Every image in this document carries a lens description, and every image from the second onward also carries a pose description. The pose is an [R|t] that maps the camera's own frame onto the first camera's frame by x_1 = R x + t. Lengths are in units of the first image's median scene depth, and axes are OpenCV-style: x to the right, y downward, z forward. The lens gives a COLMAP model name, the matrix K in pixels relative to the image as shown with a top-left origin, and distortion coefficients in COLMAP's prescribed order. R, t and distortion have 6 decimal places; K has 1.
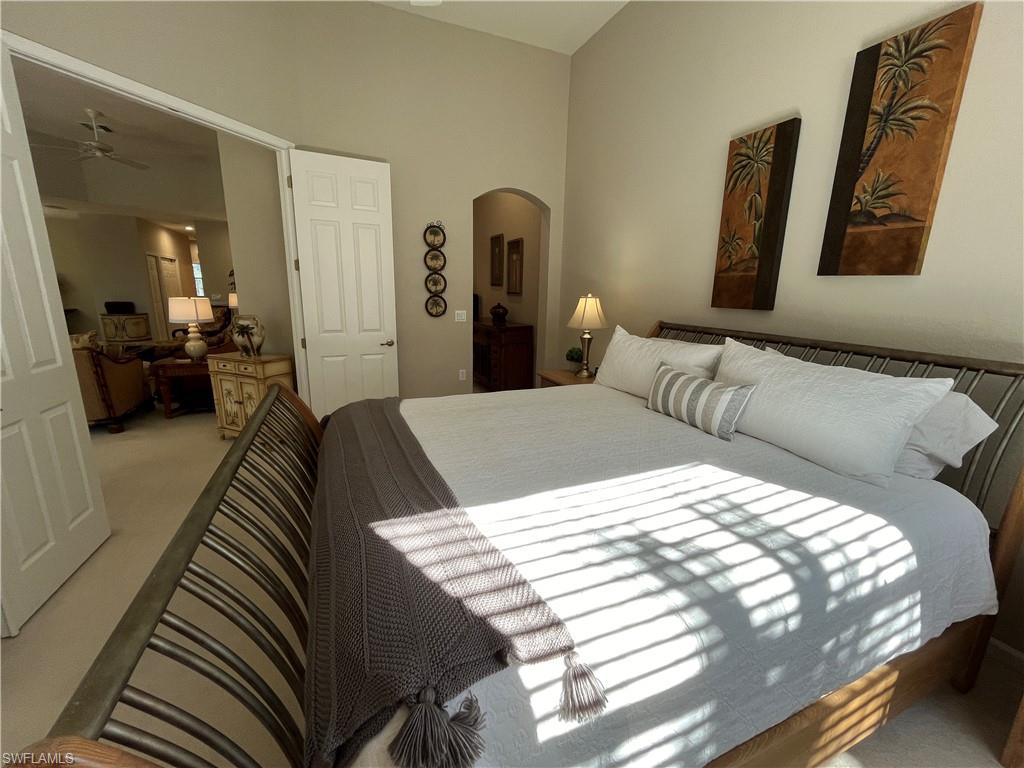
lens RADIAL K [[420.2, 0, 514.5], [0, 420.2, 385.2], [0, 0, 1]] dist [-0.001588, 0.000214]
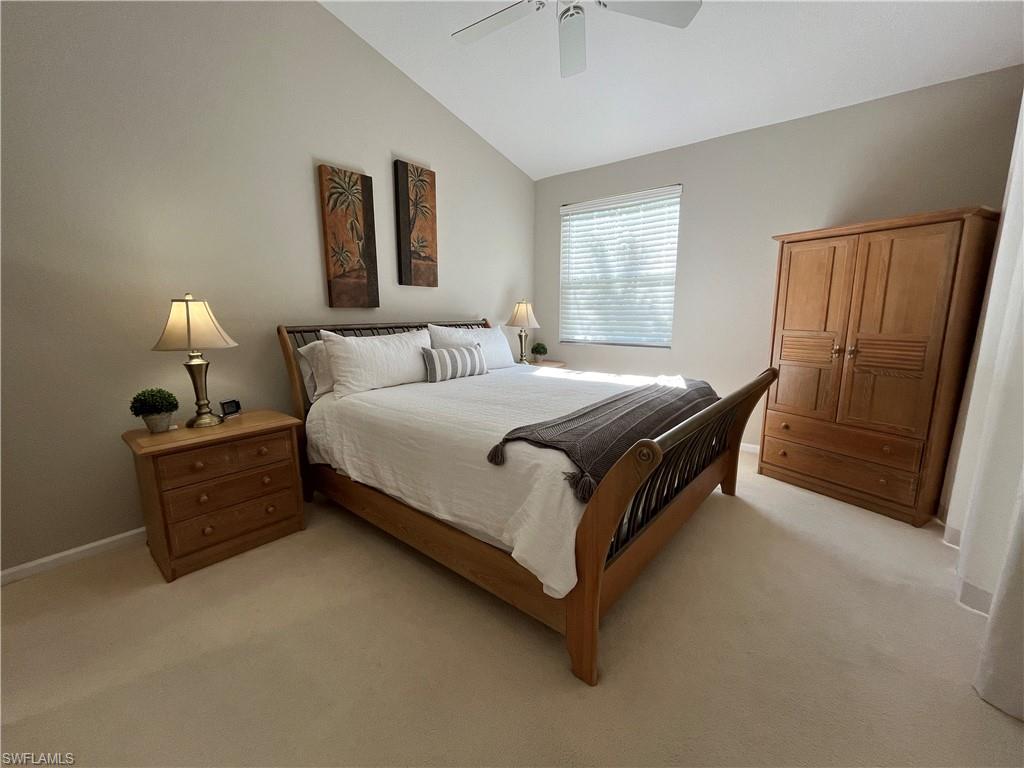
lens RADIAL K [[420.2, 0, 512.6], [0, 420.2, 382.1], [0, 0, 1]] dist [-0.001588, 0.000214]
pose [[-0.449738, -0.159122, 0.878872, -0.871567], [0.203809, 0.939758, 0.274439, -0.239195], [-0.869596, 0.302548, -0.390215, 1.233225]]
